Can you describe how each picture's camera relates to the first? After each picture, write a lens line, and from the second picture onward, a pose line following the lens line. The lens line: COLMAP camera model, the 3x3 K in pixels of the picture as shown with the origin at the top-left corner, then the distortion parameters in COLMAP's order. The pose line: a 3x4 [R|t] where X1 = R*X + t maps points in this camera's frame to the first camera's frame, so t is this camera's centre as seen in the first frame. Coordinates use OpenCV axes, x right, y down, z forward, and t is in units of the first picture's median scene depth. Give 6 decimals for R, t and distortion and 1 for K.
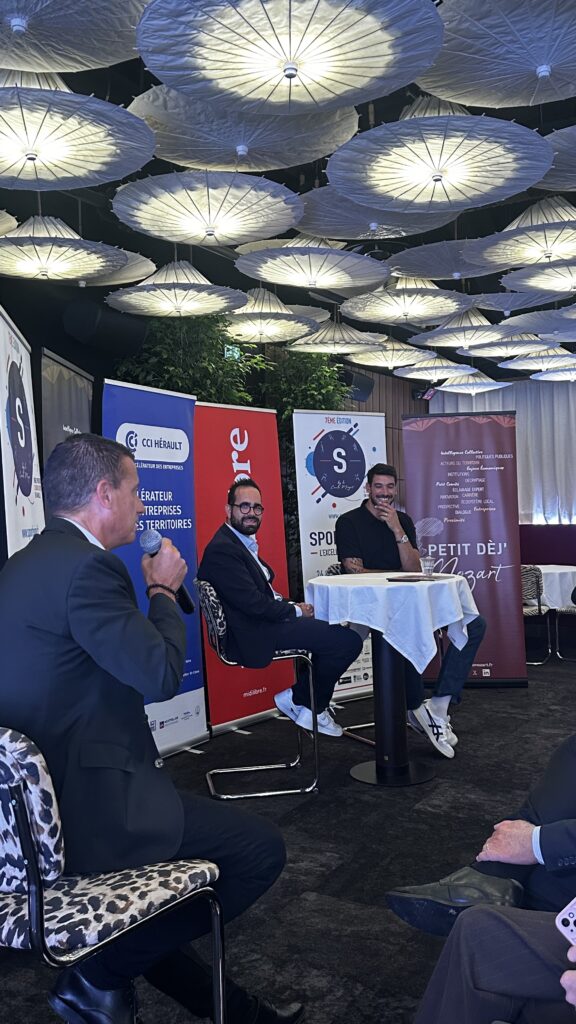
lens RADIAL K [[899.6, 0, 292.5], [0, 899.6, 500.9], [0, 0, 1]] dist [0.177237, -0.384729]
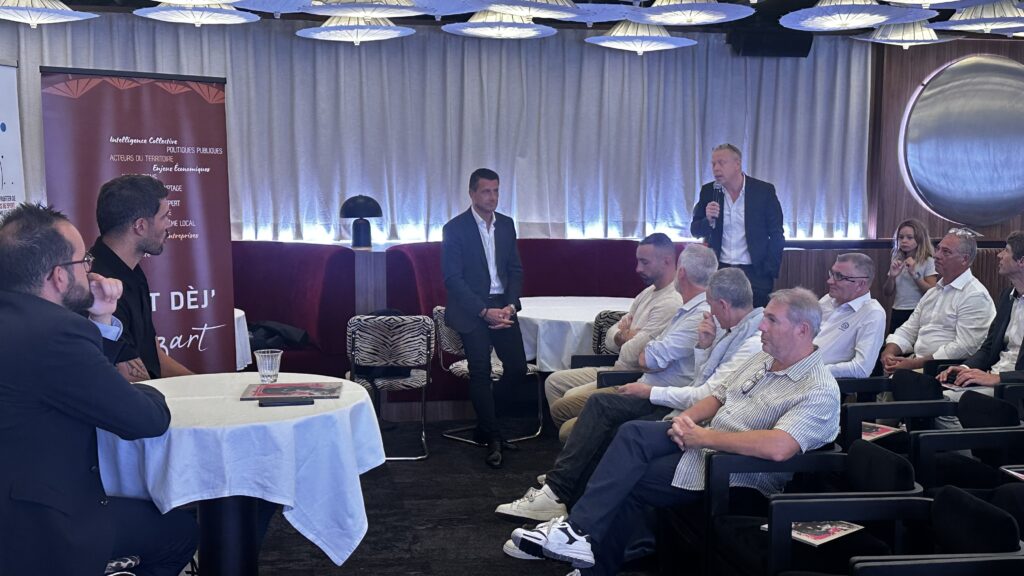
lens RADIAL K [[1218.0, 0, 512.0], [0, 1218.0, 288.0], [0, 0, 1]] dist [0.135961, -0.031104]
pose [[0.739942, -0.032917, 0.671865, -0.192933], [-0.031464, 0.996015, 0.083449, -0.033989], [-0.671934, -0.082887, 0.735958, 0.244254]]
